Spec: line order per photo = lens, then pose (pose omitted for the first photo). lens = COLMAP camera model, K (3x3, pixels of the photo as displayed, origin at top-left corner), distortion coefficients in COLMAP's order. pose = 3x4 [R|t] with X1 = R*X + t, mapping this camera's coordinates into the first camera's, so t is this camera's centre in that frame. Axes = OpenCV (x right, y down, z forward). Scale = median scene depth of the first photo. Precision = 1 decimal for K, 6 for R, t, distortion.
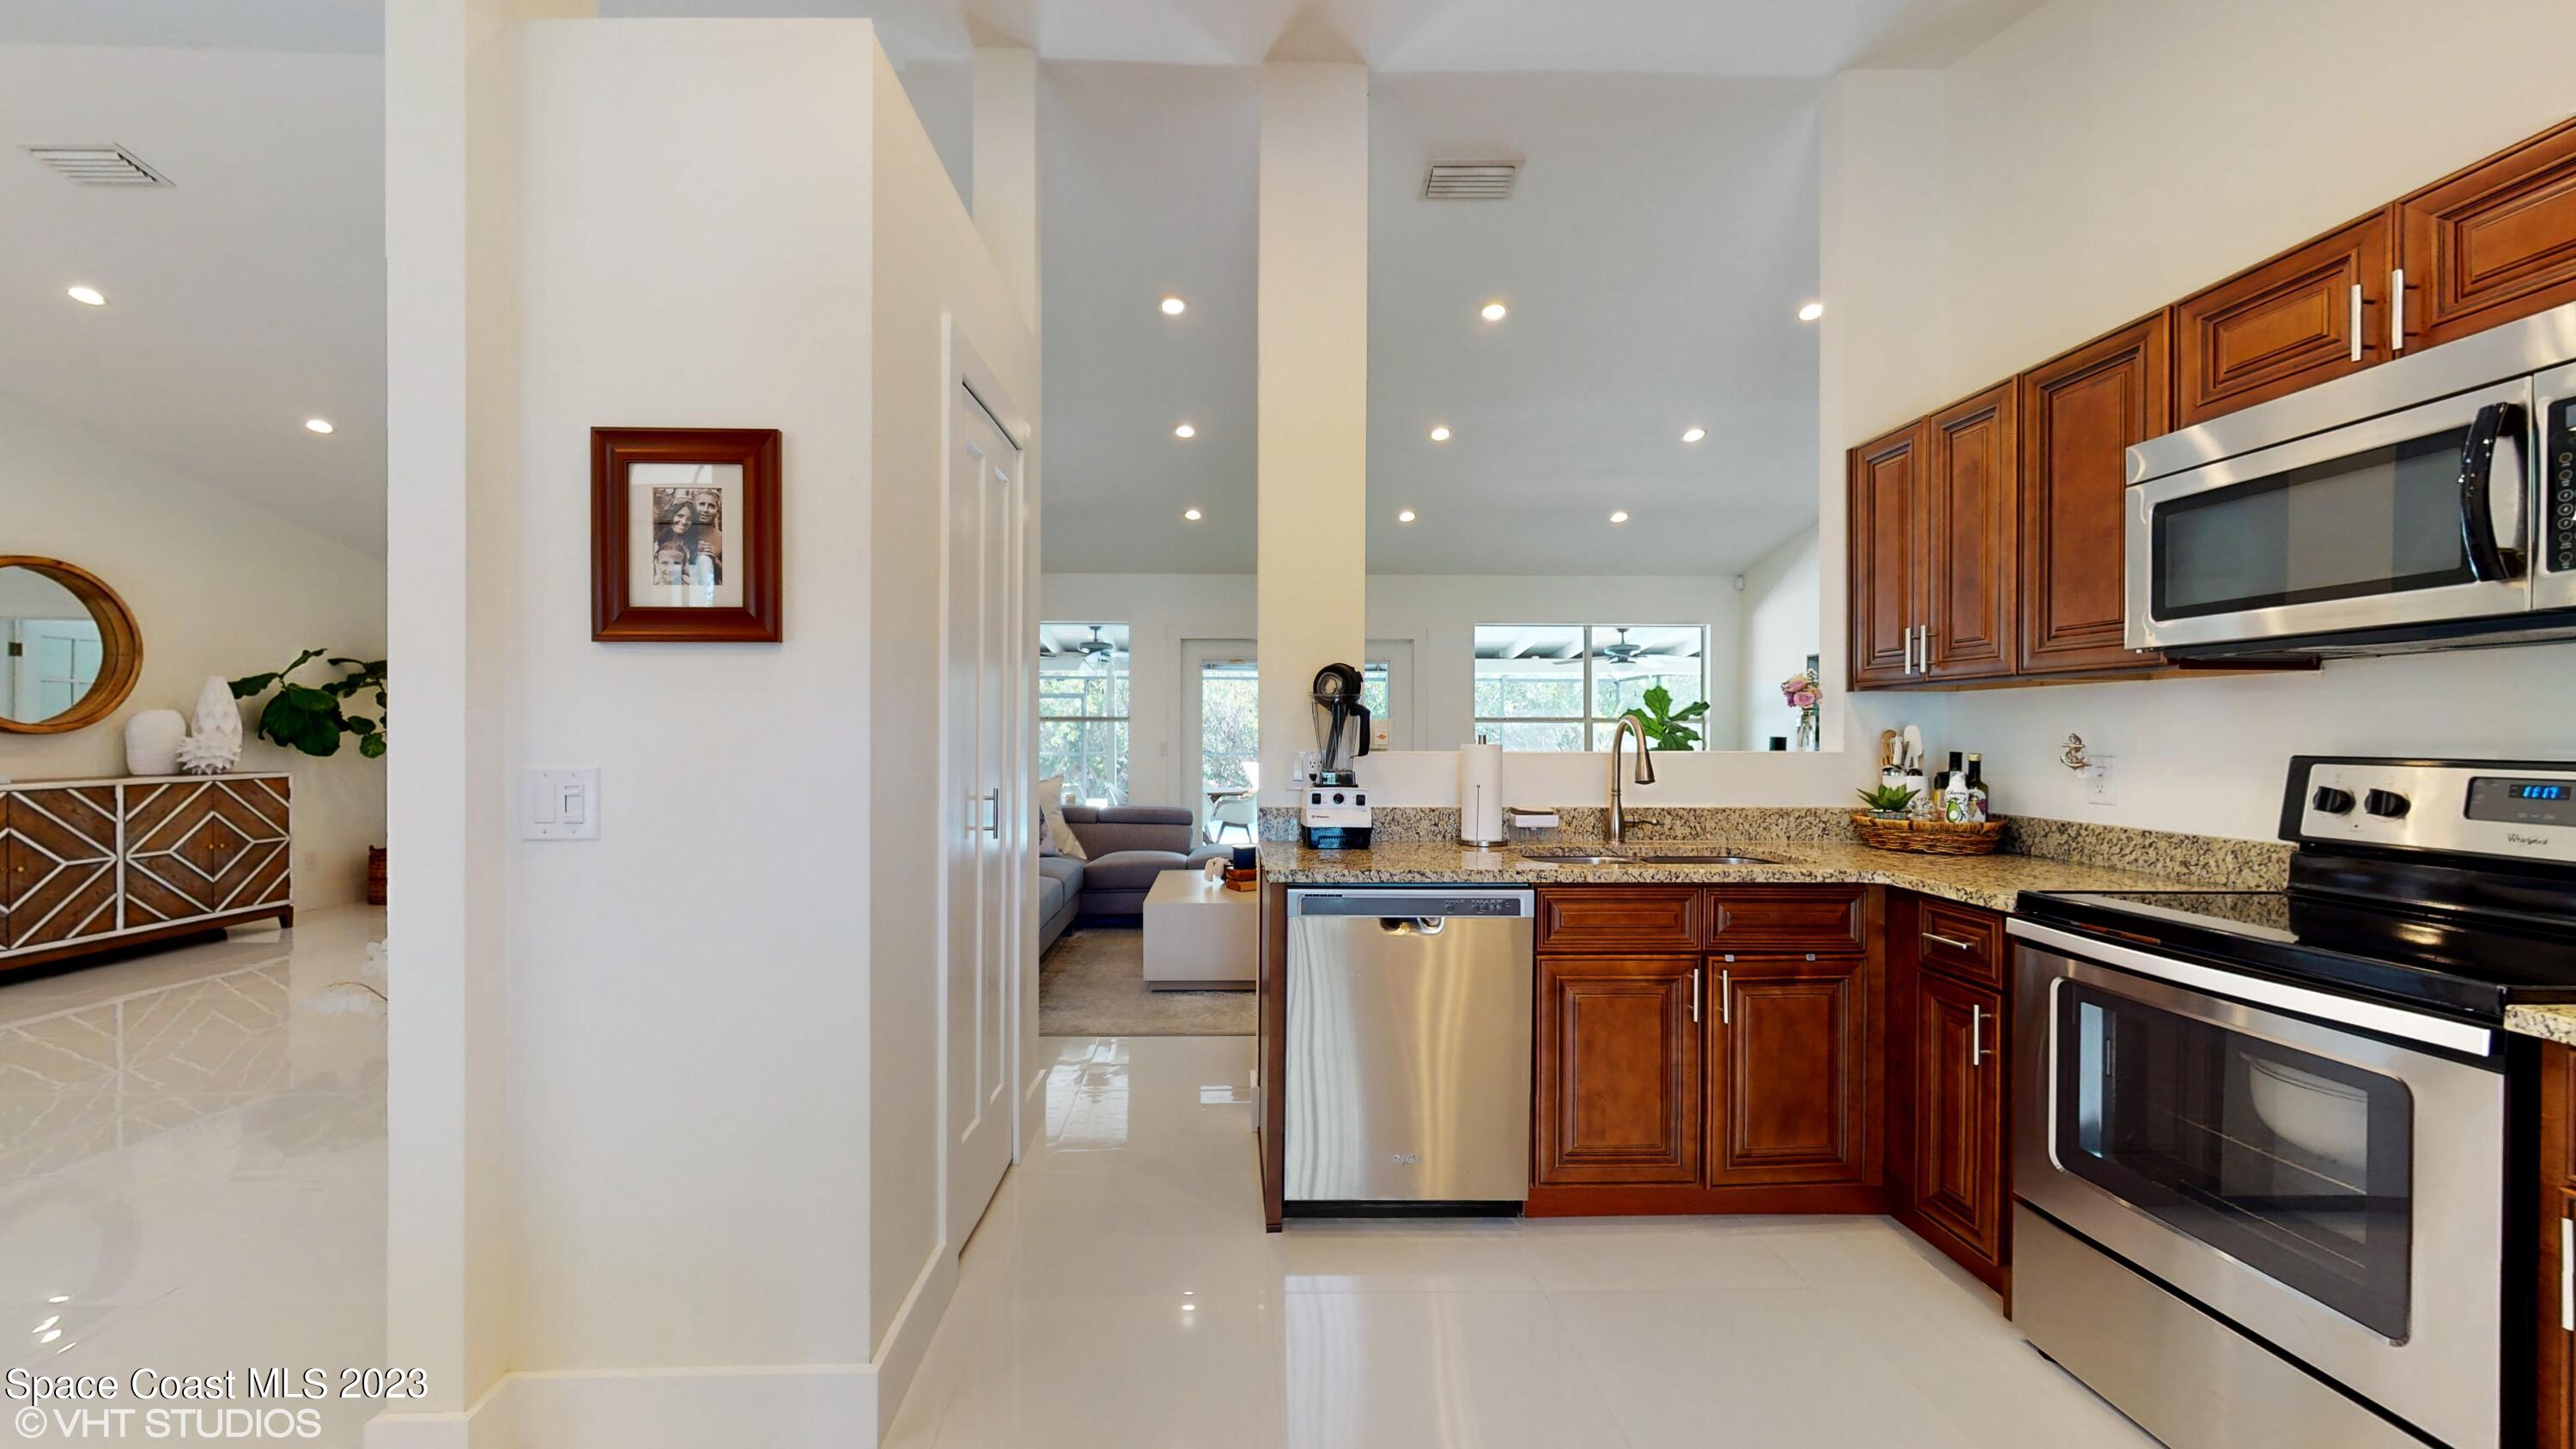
lens RADIAL K [[994.6, 0, 1278.0], [0, 994.6, 736.4], [0, 0, 1]] dist [0.001851, 0.000119]
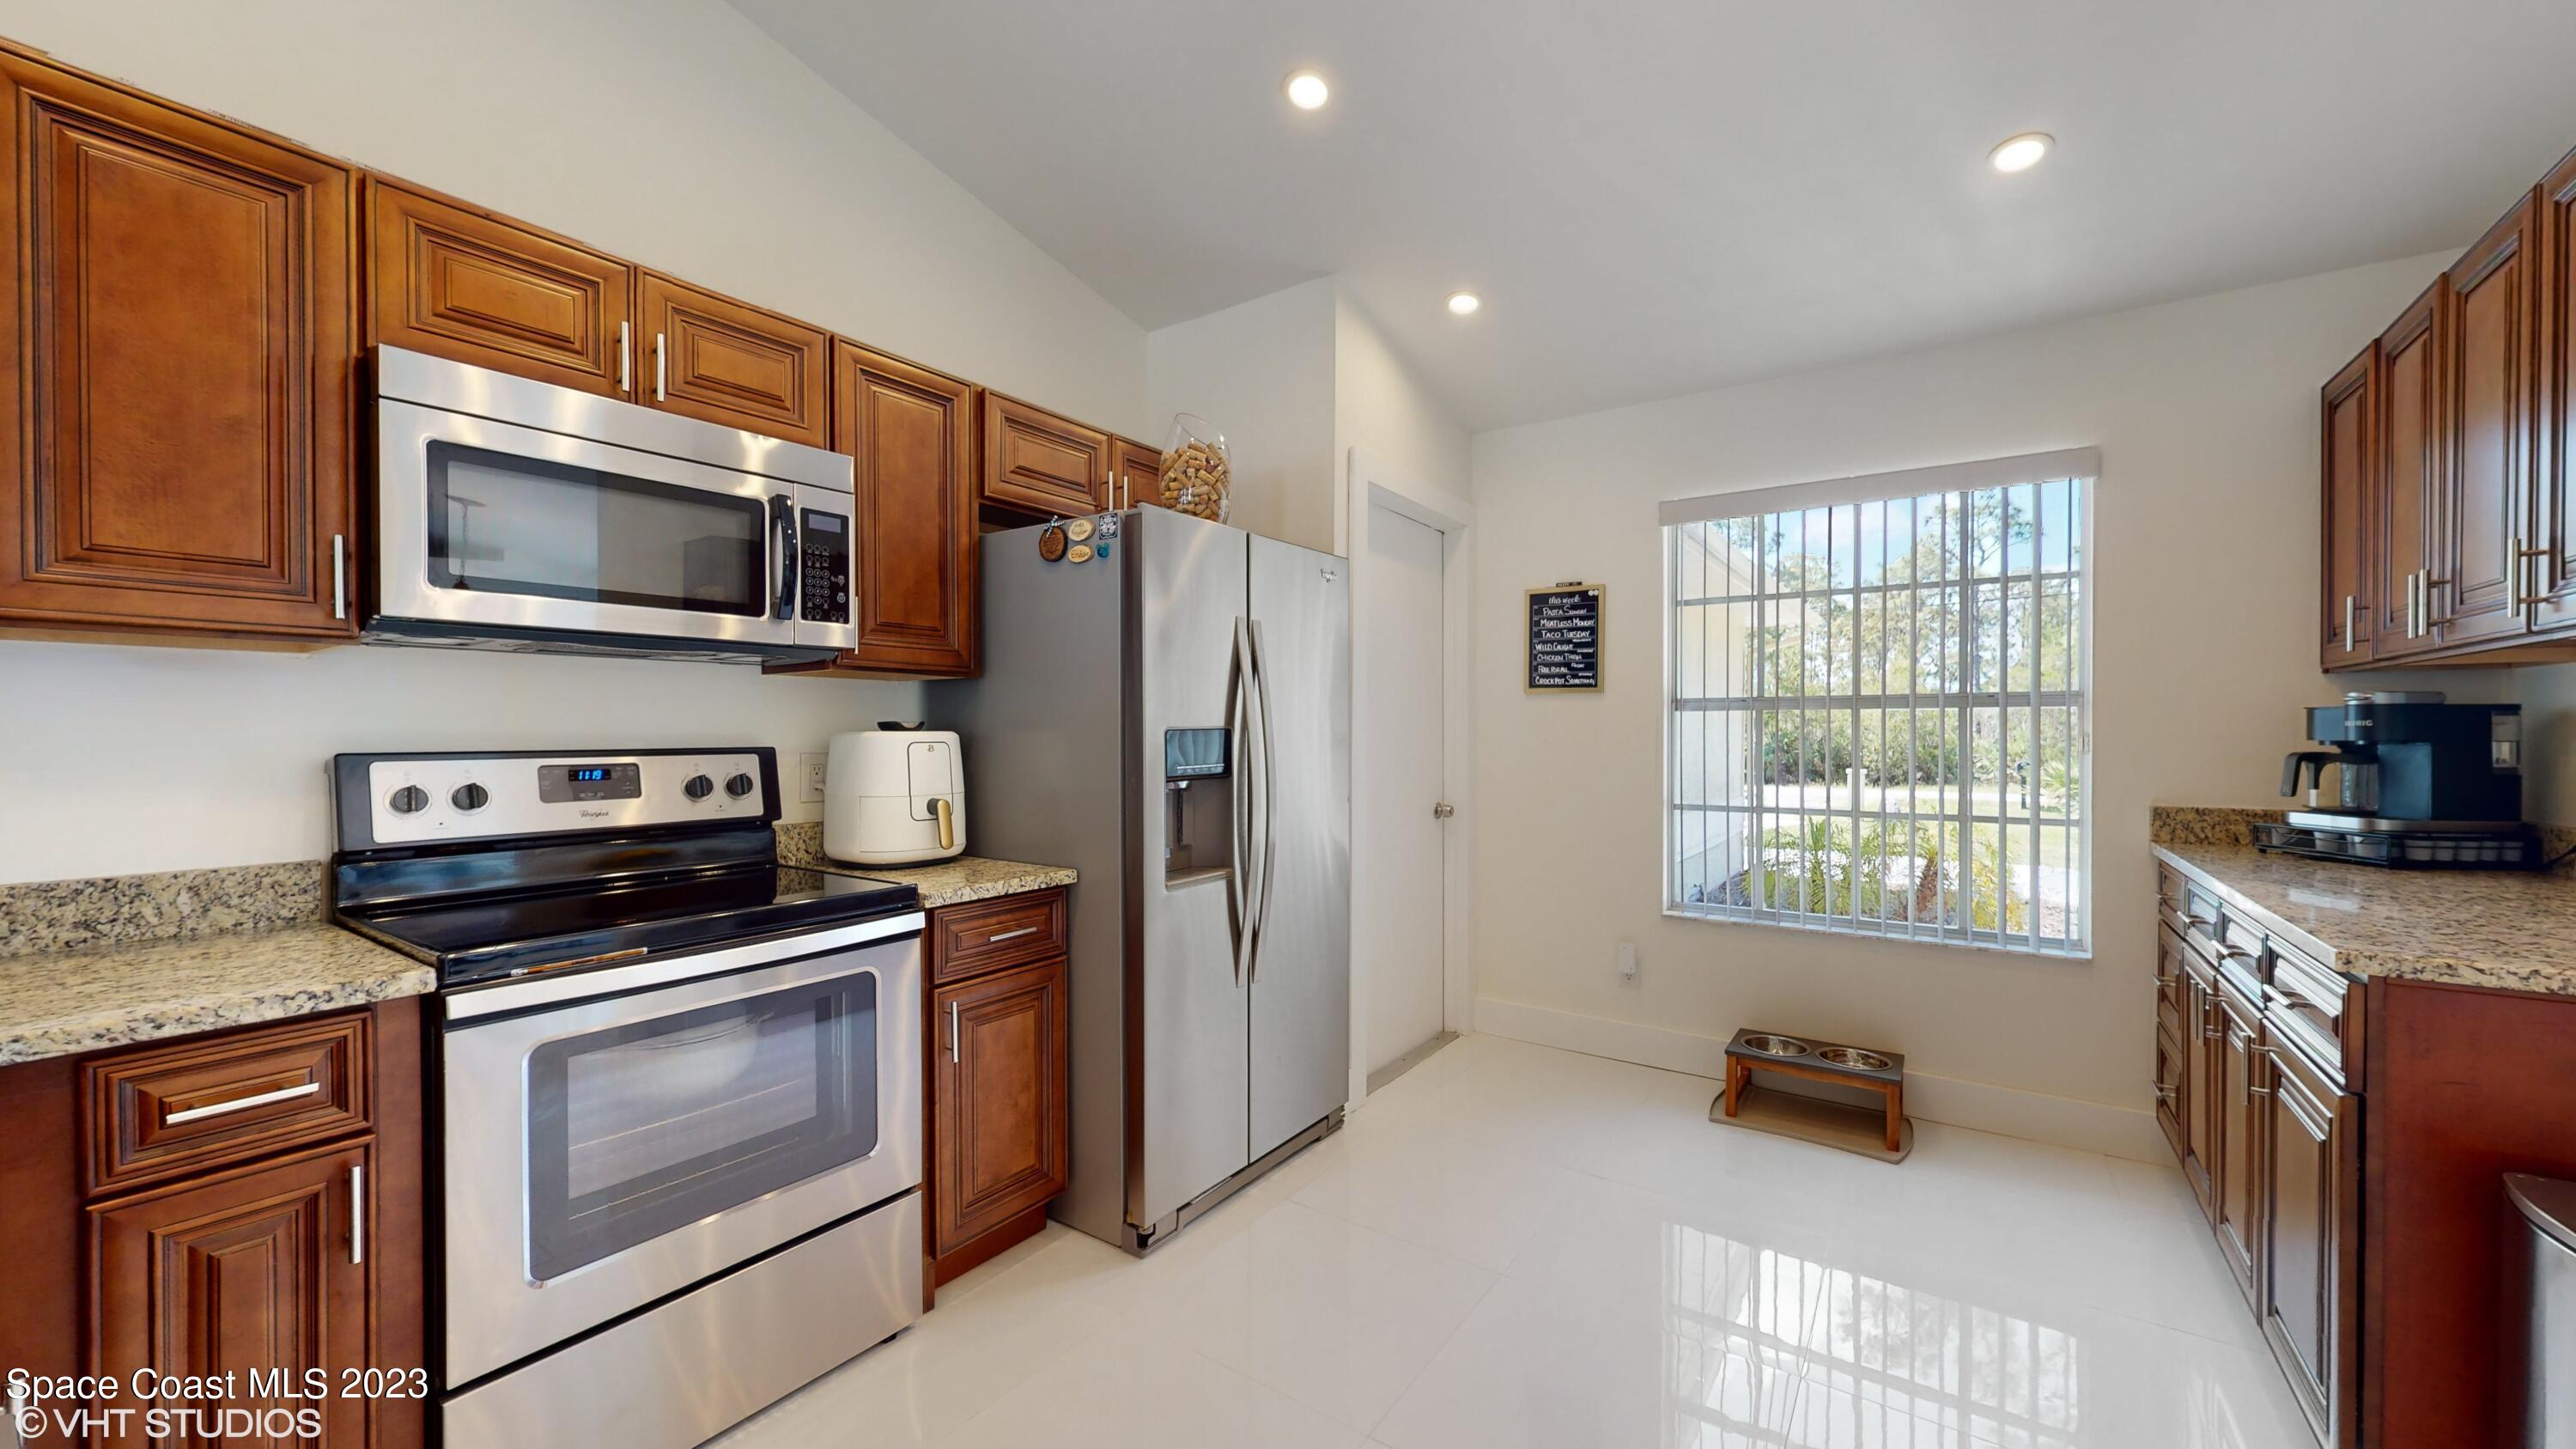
lens RADIAL K [[980.3, 0, 1296.5], [0, 980.3, 724.6], [0, 0, 1]] dist [0.005893, 0.000004]
pose [[-0.803153, 0.000135, 0.595773, -0.097734], [-0.000666, 0.999999, -0.001124, -0.003184], [-0.595773, -0.001299, -0.803152, 0.845495]]
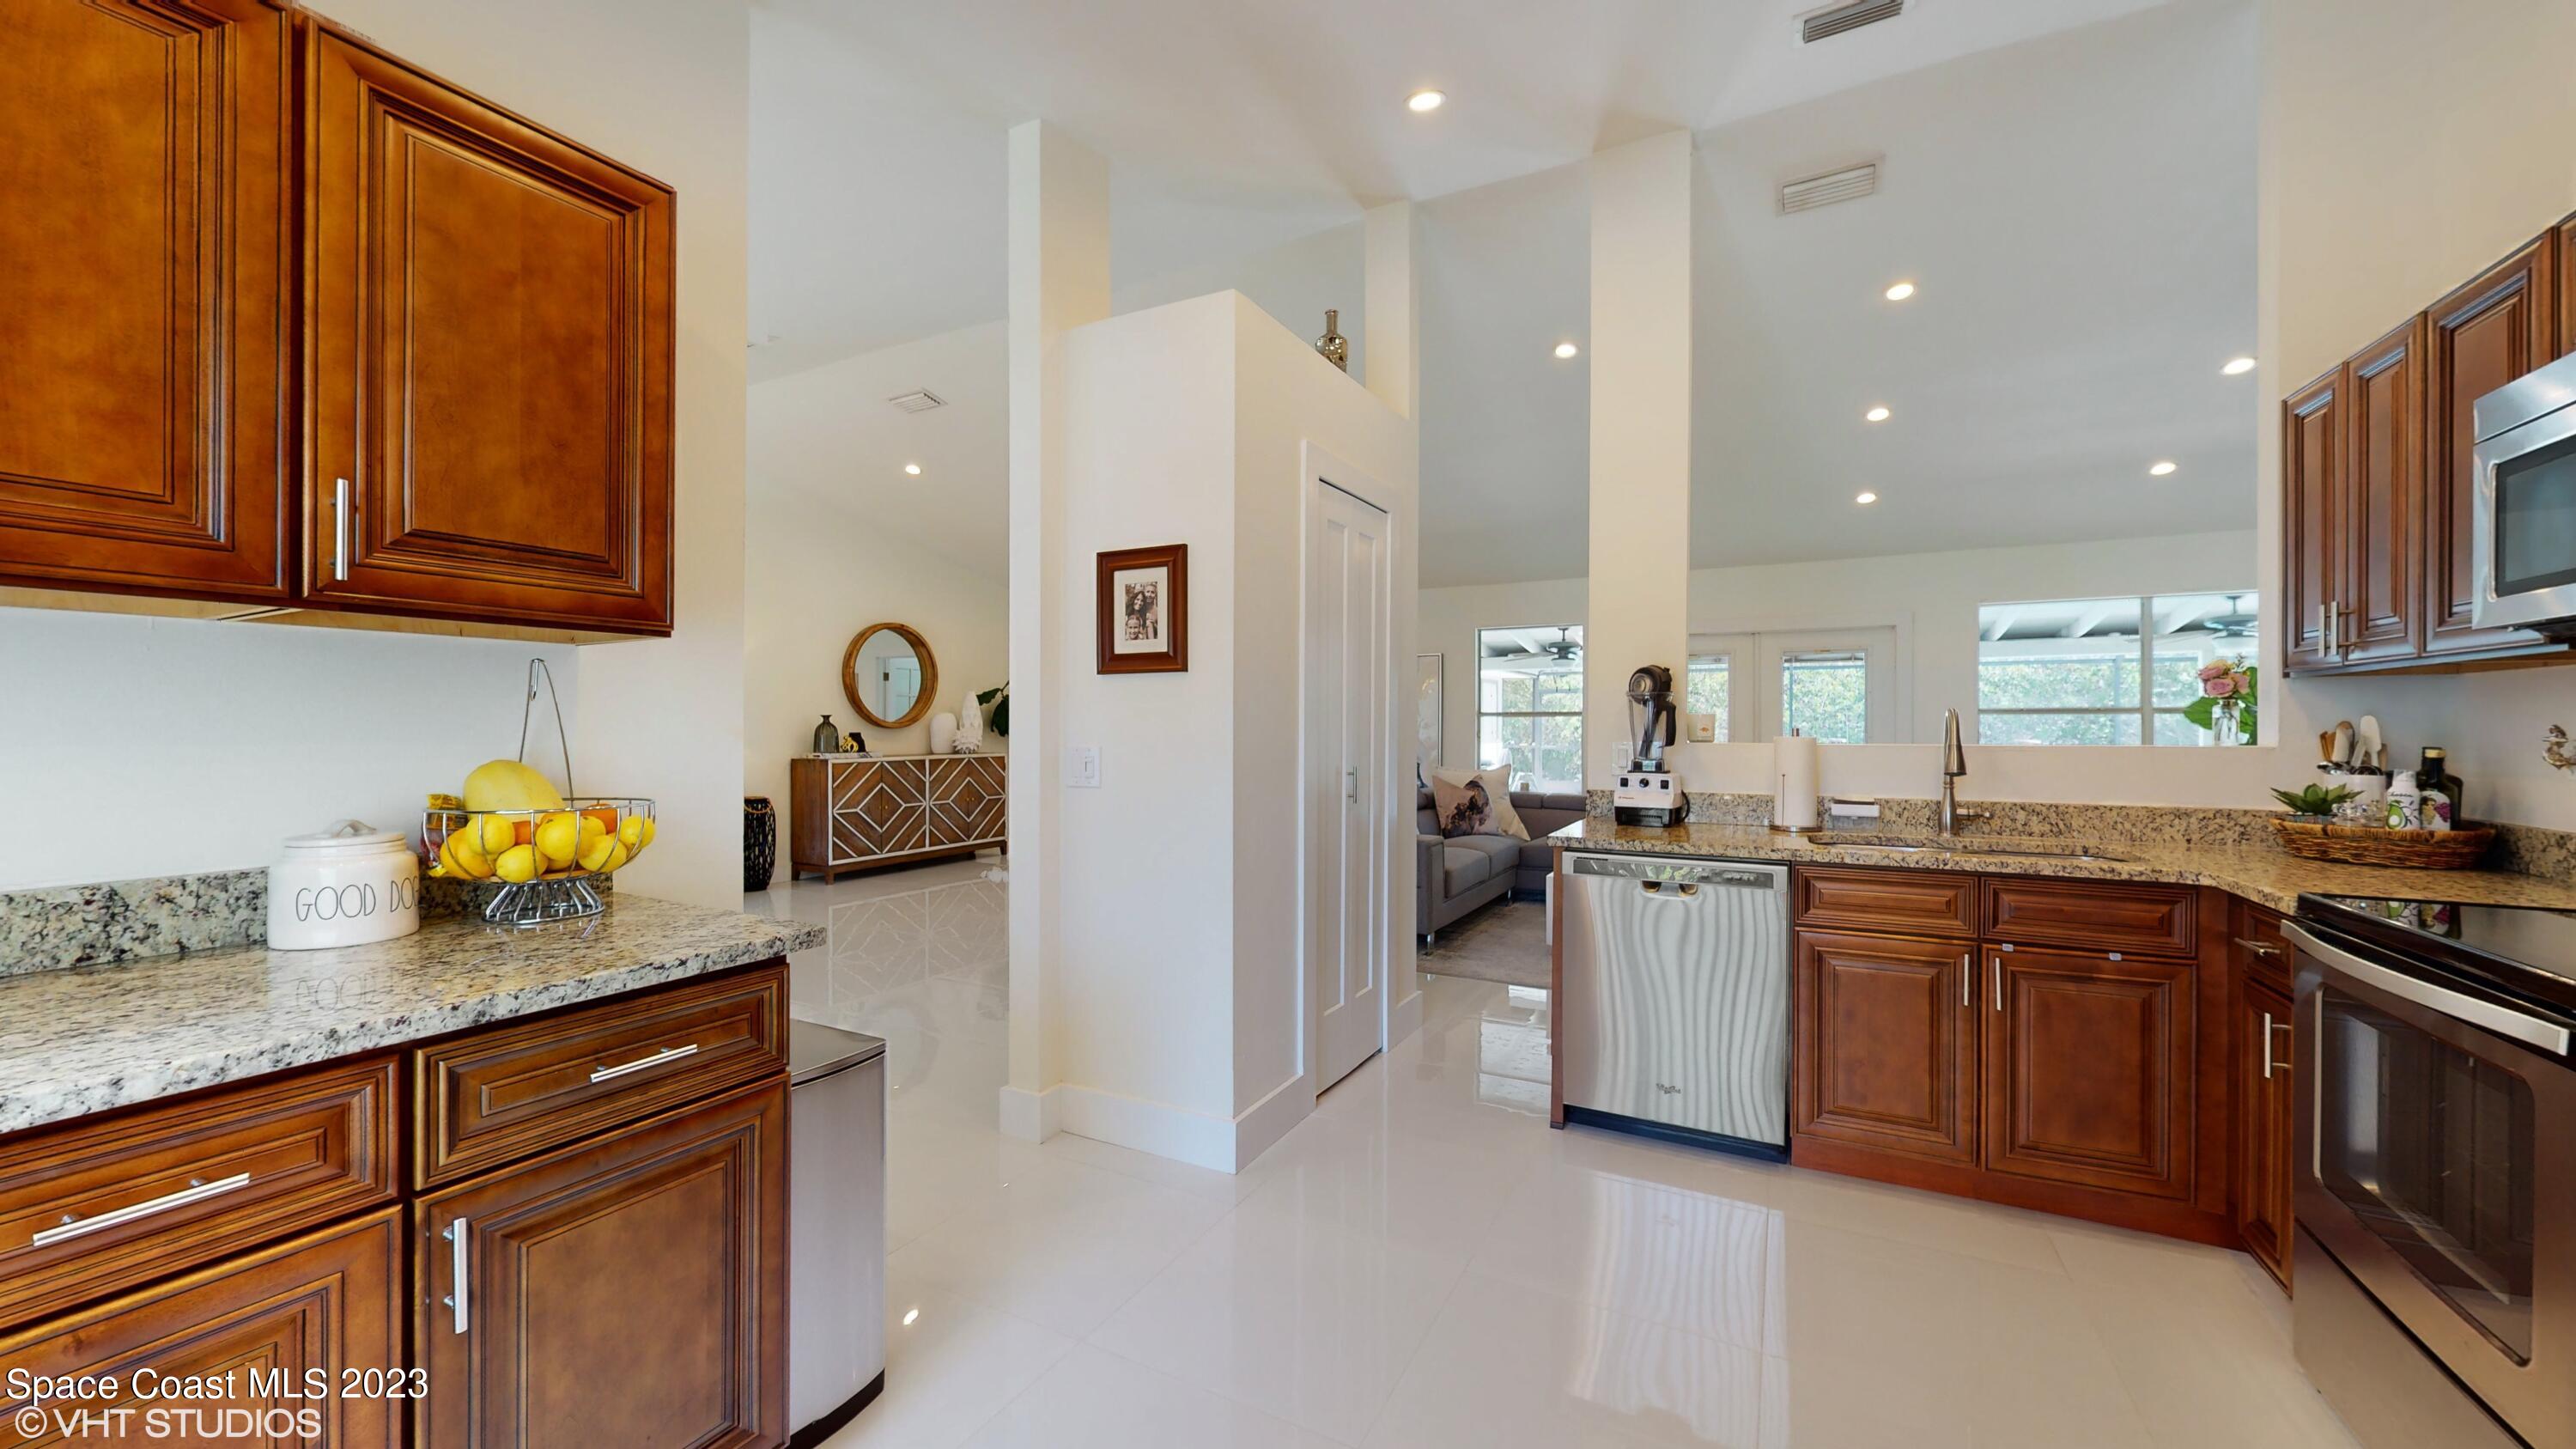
lens RADIAL K [[980.3, 0, 1296.5], [0, 980.3, 724.6], [0, 0, 1]] dist [0.005893, 0.000004]
pose [[0.873505, -0.002413, -0.486809, 0.269492], [-0.000382, 0.999984, -0.005643, 0.001603], [0.486815, 0.005115, 0.873490, -0.199216]]
